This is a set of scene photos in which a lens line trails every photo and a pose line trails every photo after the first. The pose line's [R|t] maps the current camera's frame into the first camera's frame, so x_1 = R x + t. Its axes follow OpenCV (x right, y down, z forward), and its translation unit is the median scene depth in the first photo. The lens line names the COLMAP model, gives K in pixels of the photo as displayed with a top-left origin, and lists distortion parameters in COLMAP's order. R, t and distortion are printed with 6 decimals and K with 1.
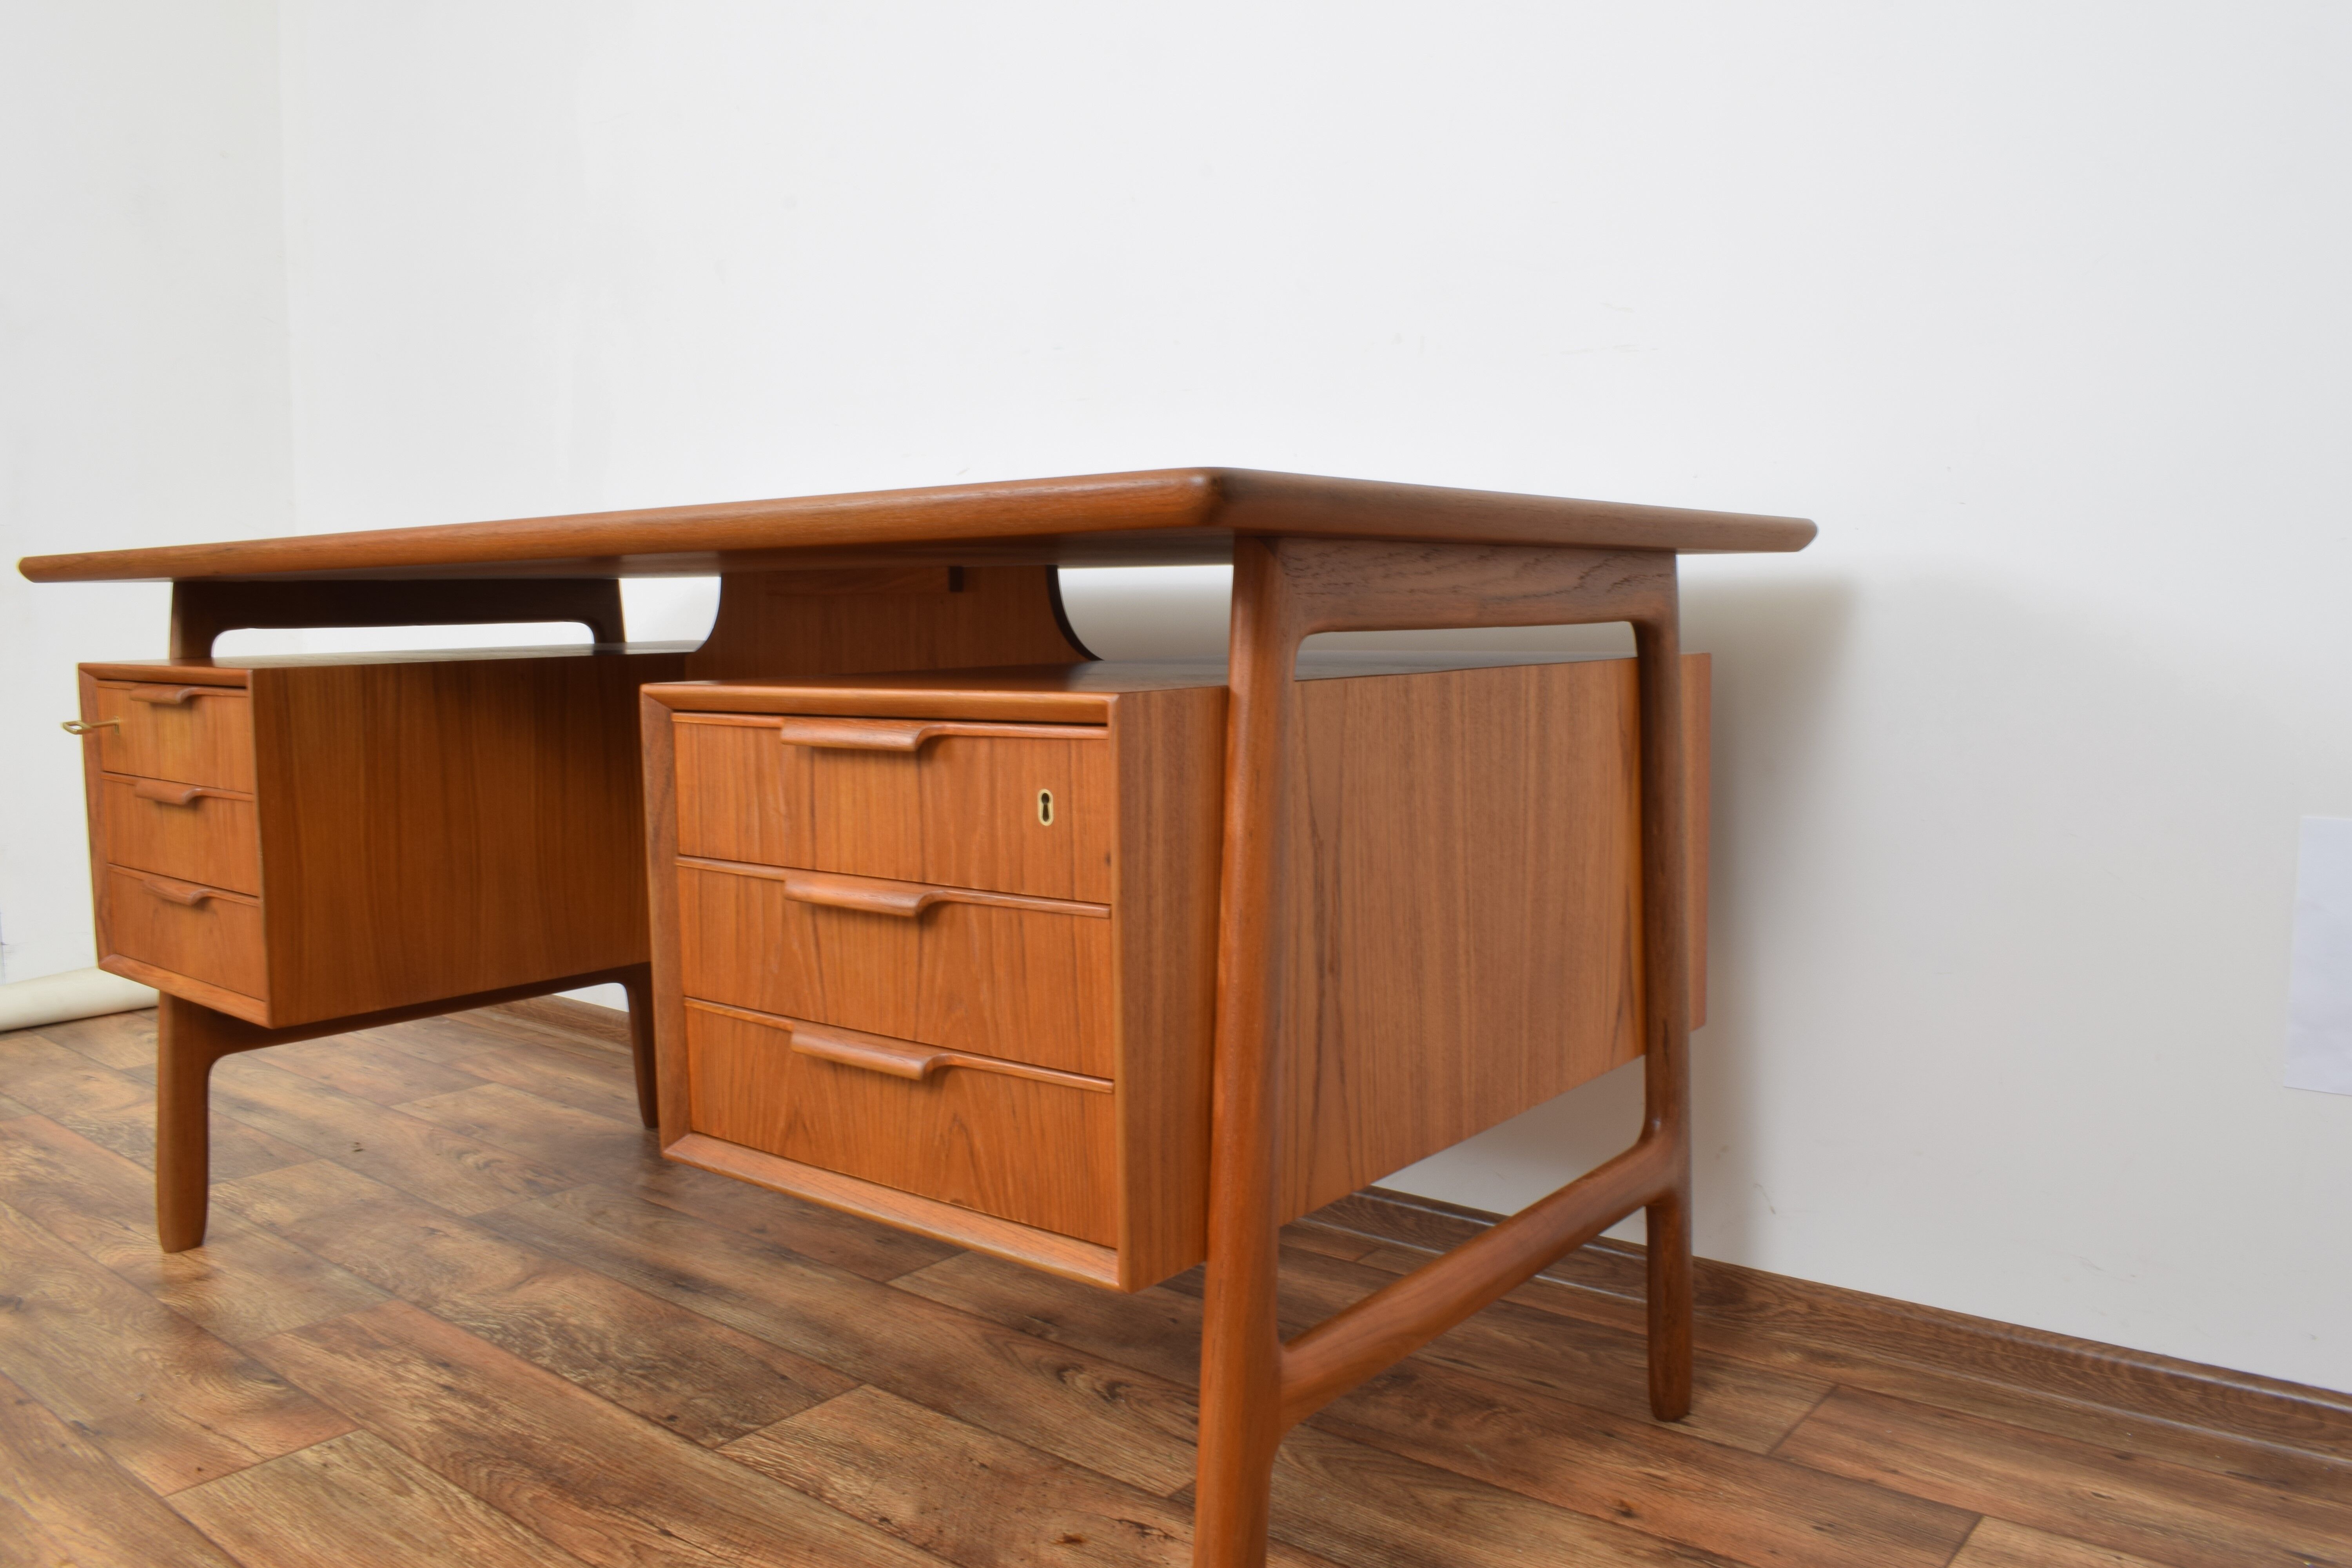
lens RADIAL K [[1851.4, 0, 1173.8], [0, 1851.4, 772.8], [0, 0, 1]] dist [-0.099924, 0.020268]
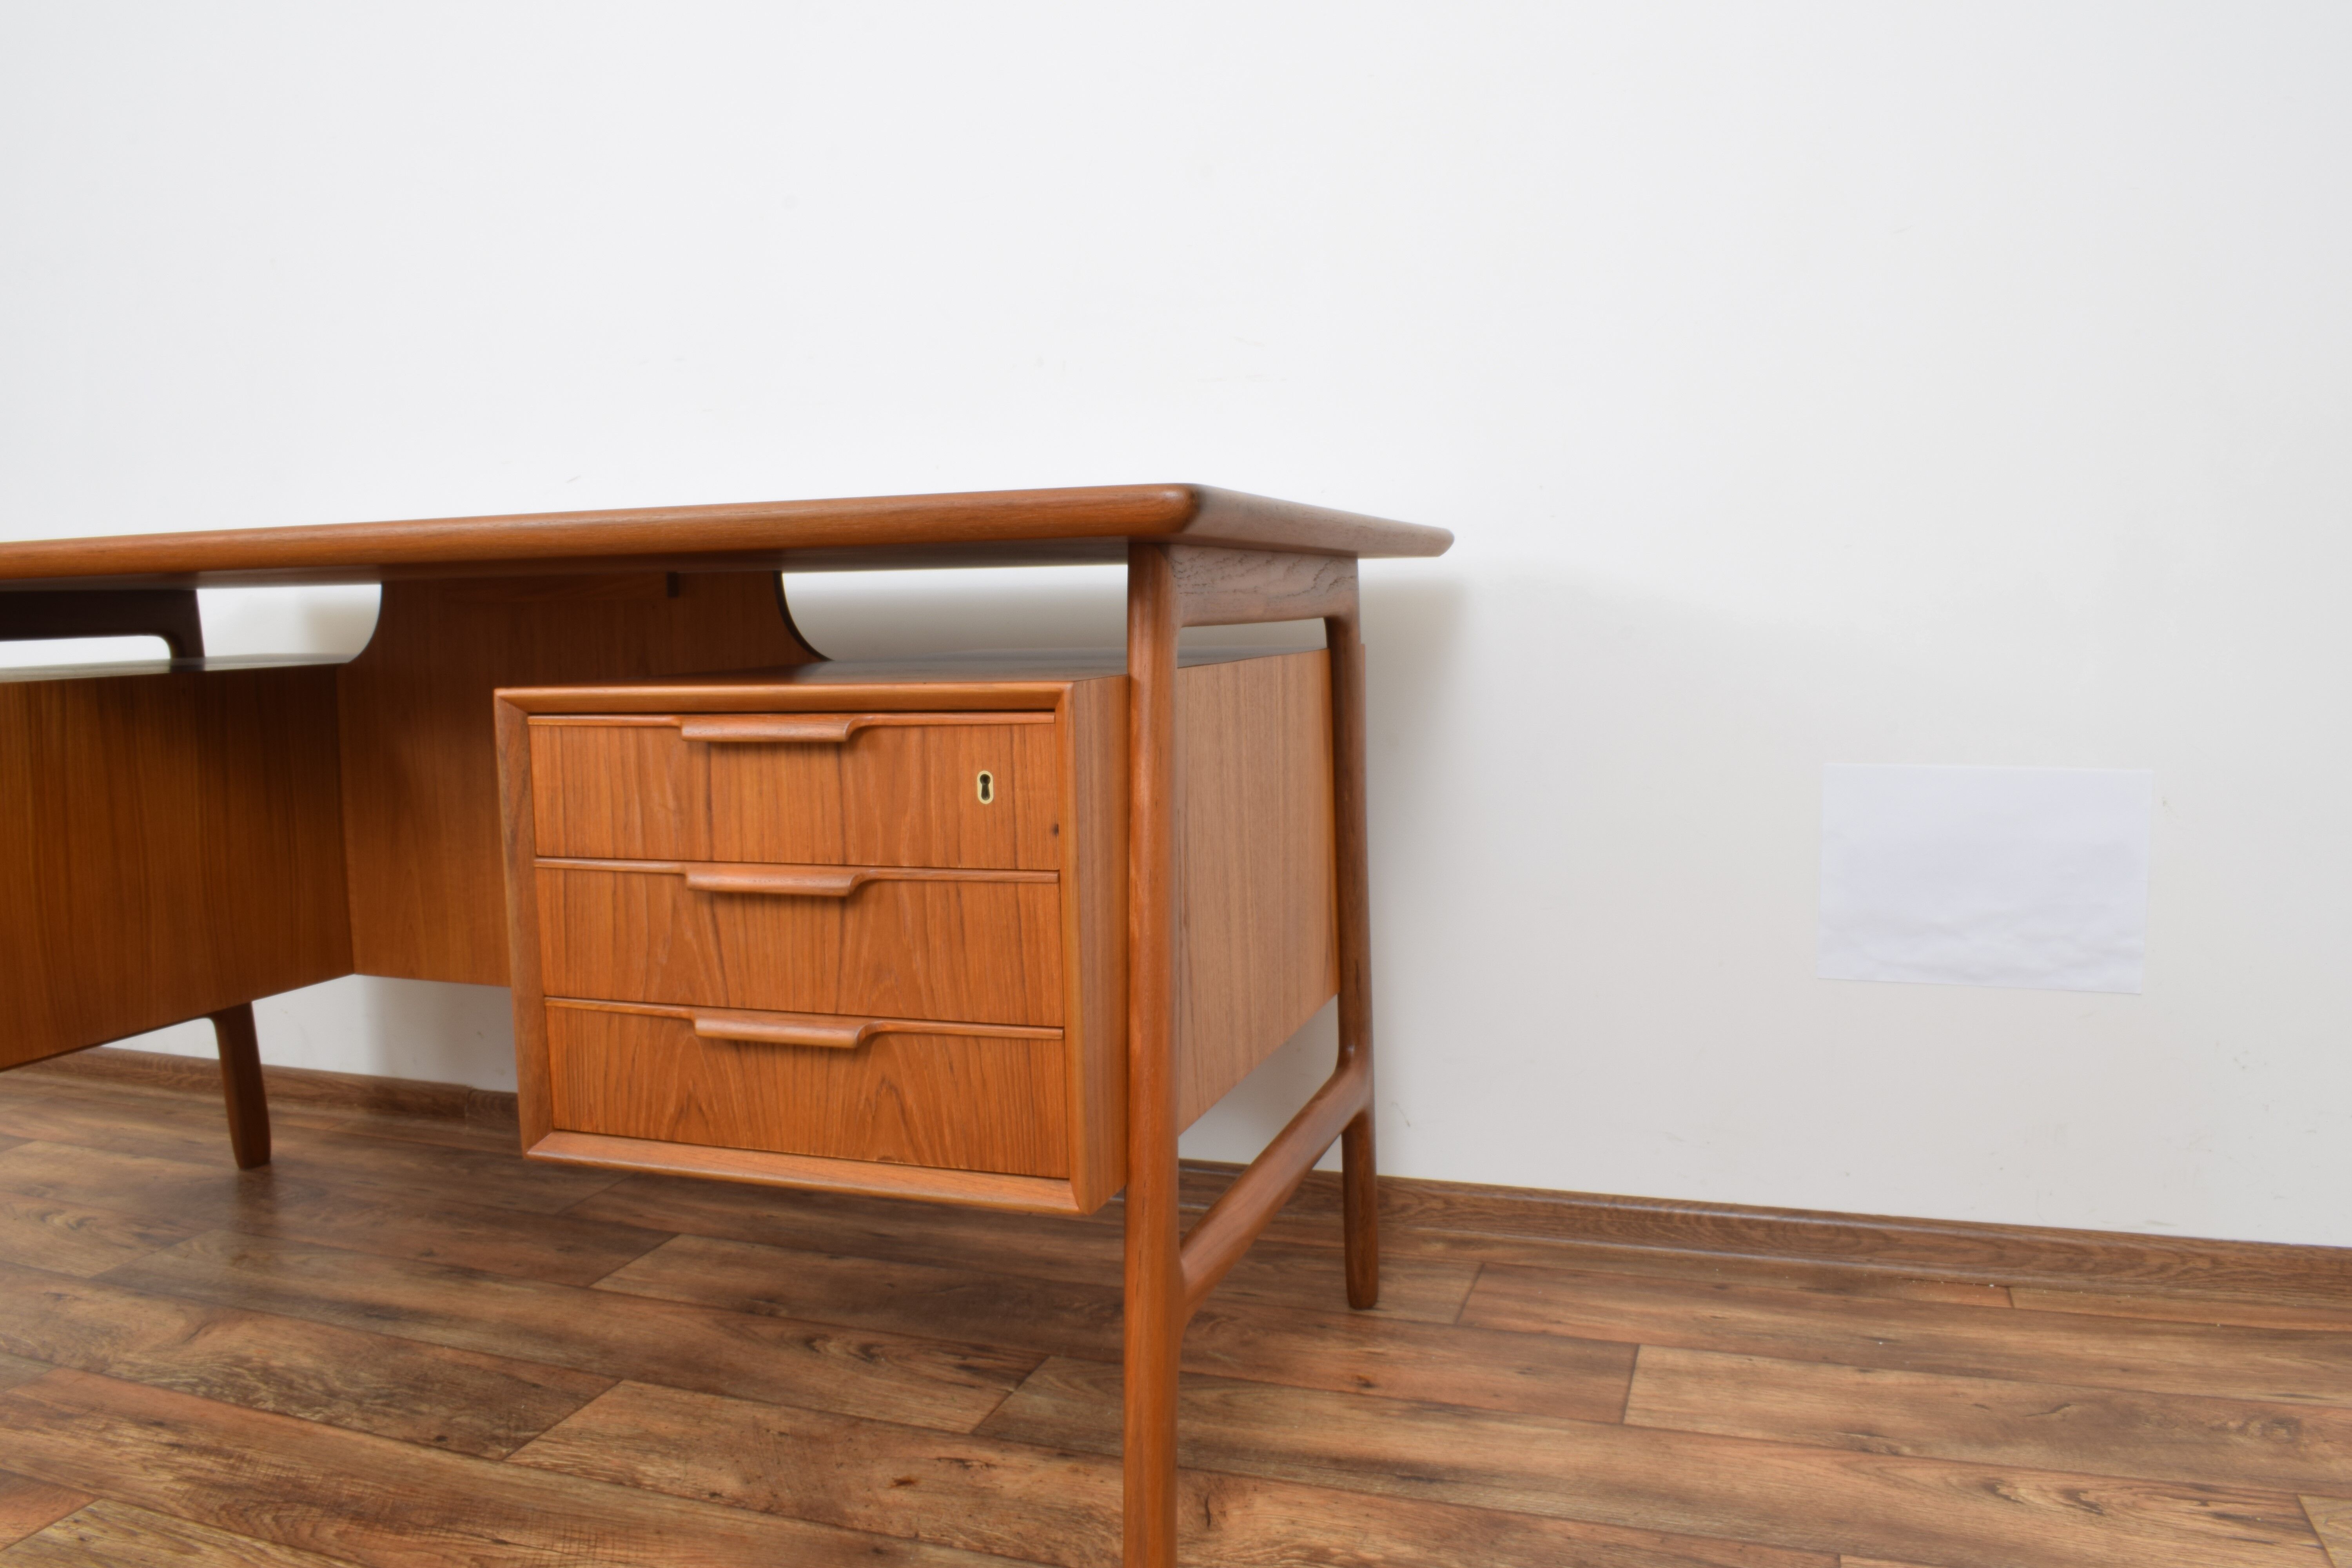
lens RADIAL K [[1822.0, 0, 1181.1], [0, 1822.0, 773.7], [0, 0, 1]] dist [-0.104167, 0.019649]
pose [[0.938074, -0.038626, 0.344275, -0.223494], [0.039334, 0.999214, 0.004931, 0.006606], [-0.344194, 0.008916, 0.938856, -0.041187]]
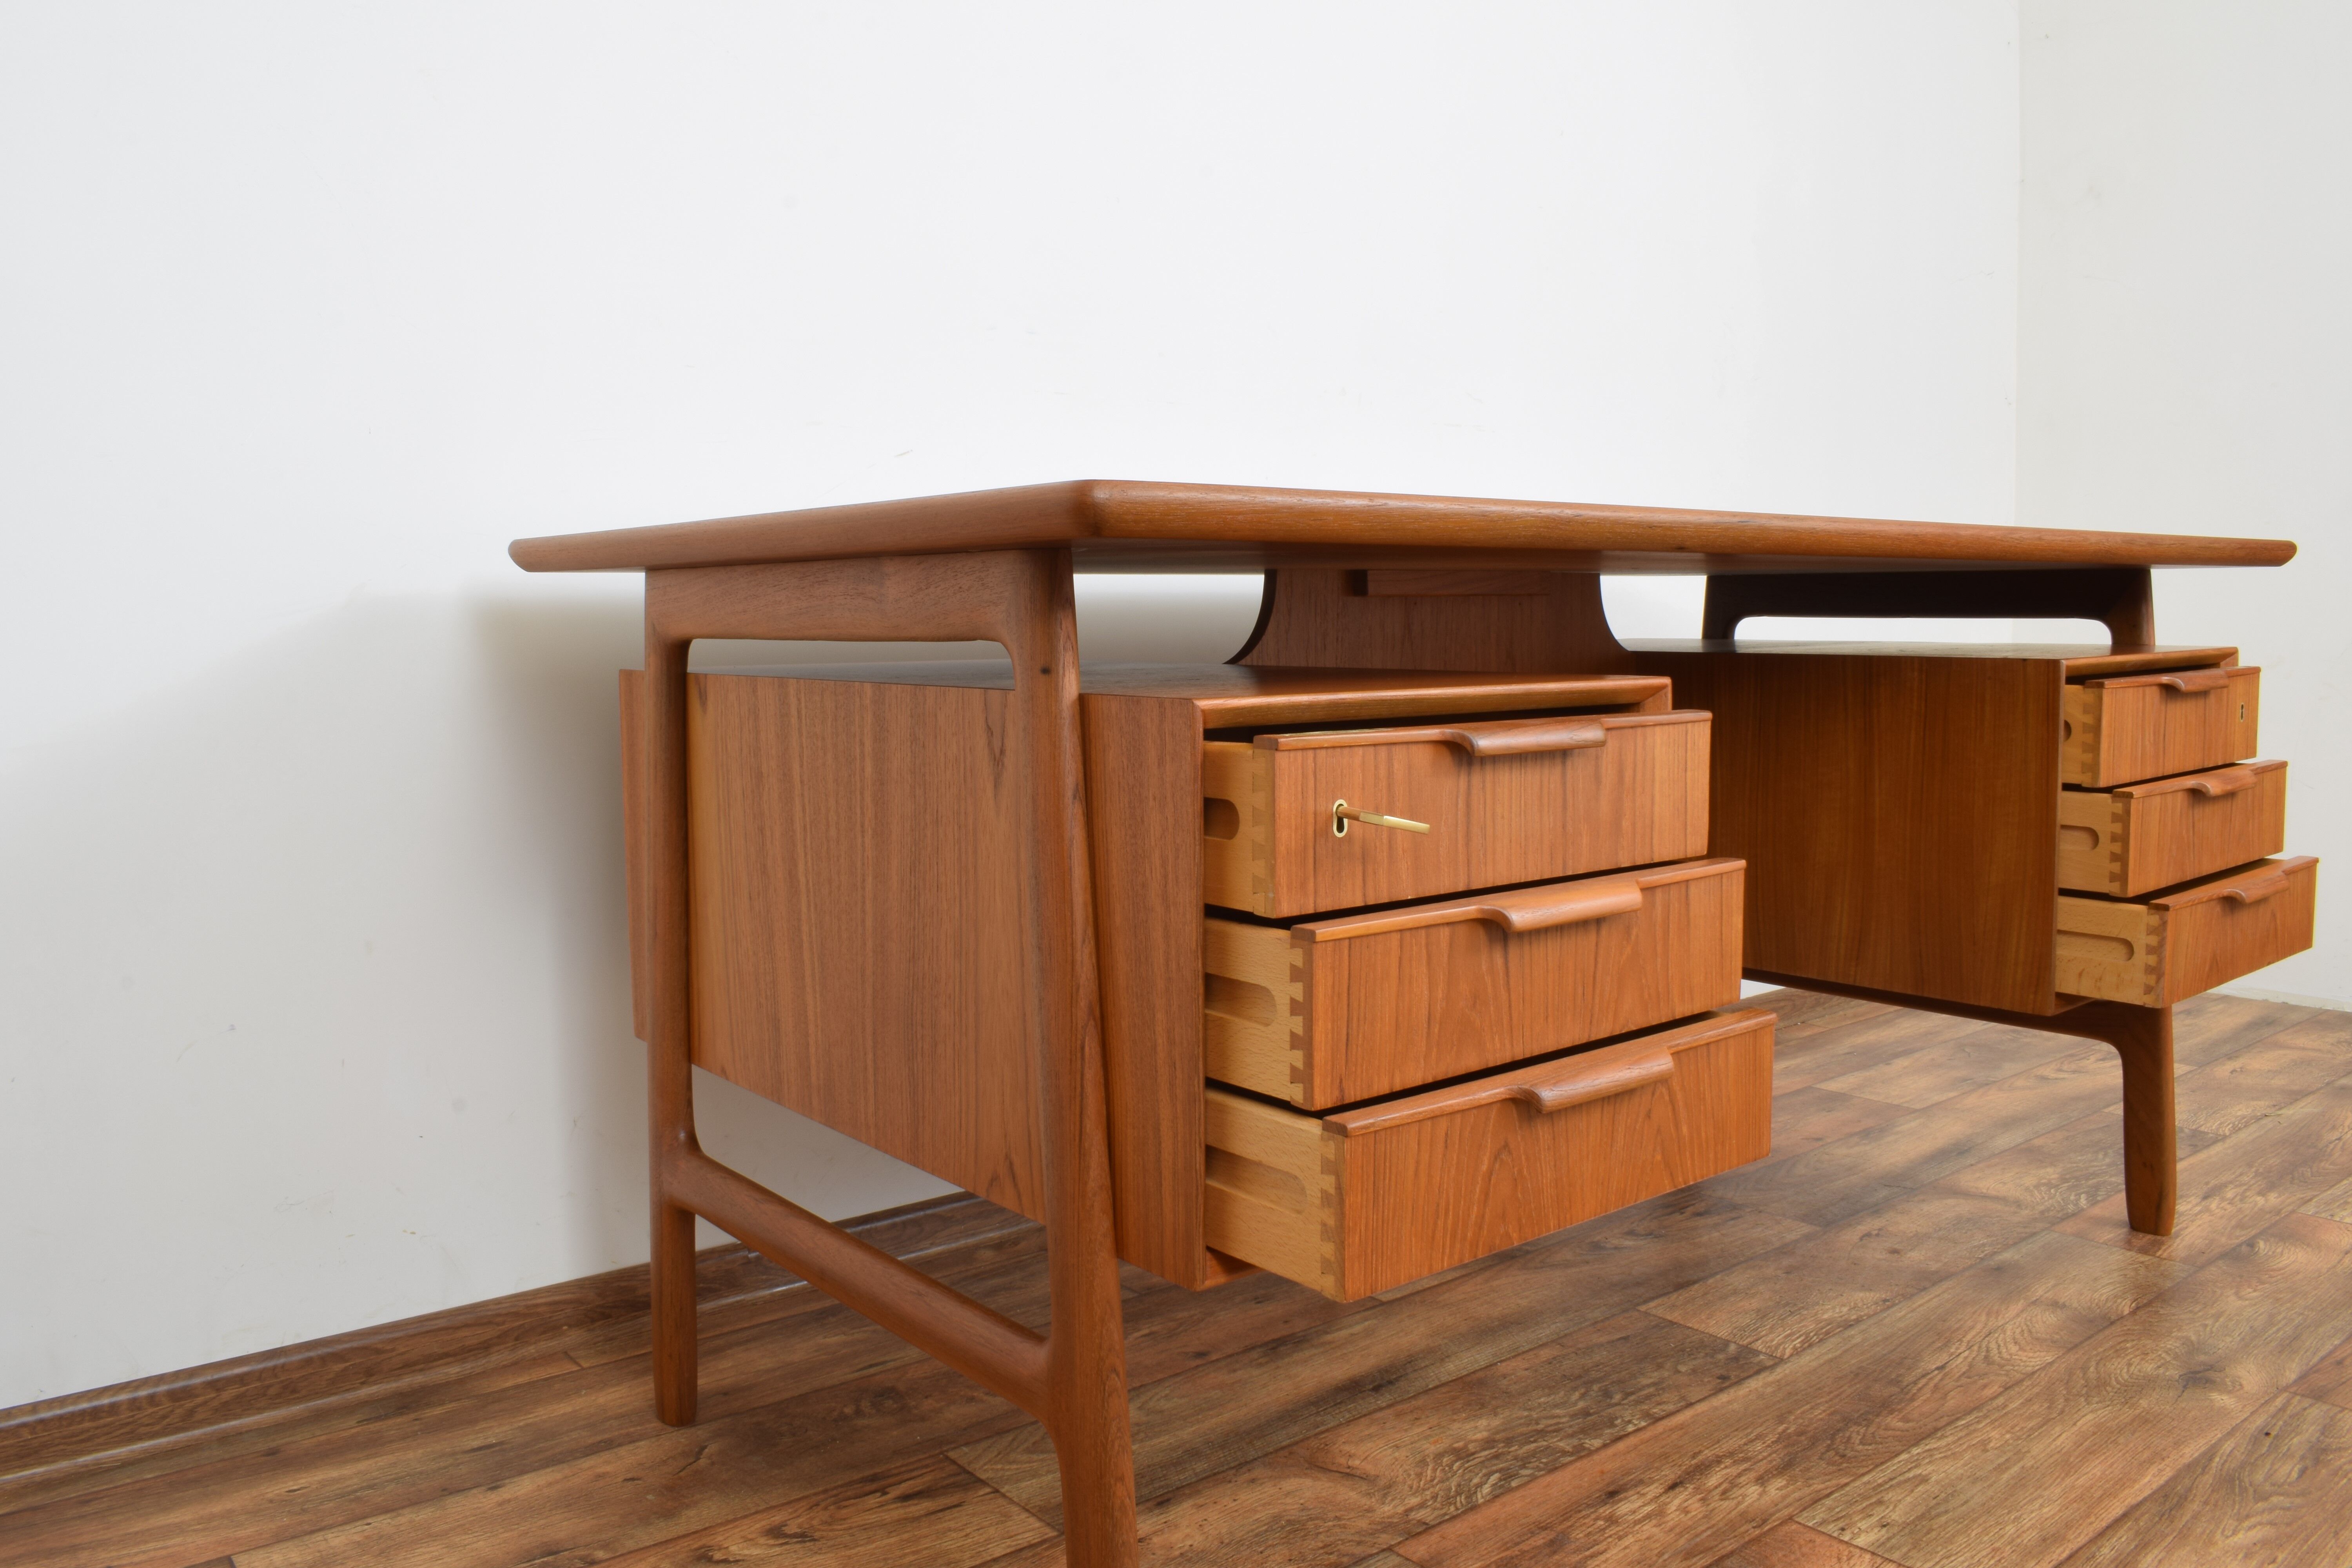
lens RADIAL K [[1822.0, 0, 1181.1], [0, 1822.0, 773.7], [0, 0, 1]] dist [-0.104167, 0.019649]
pose [[0.207825, -0.081522, 0.974763, -1.364646], [0.101035, 0.992980, 0.061504, -0.088760], [-0.972934, 0.085703, 0.214602, 1.091591]]
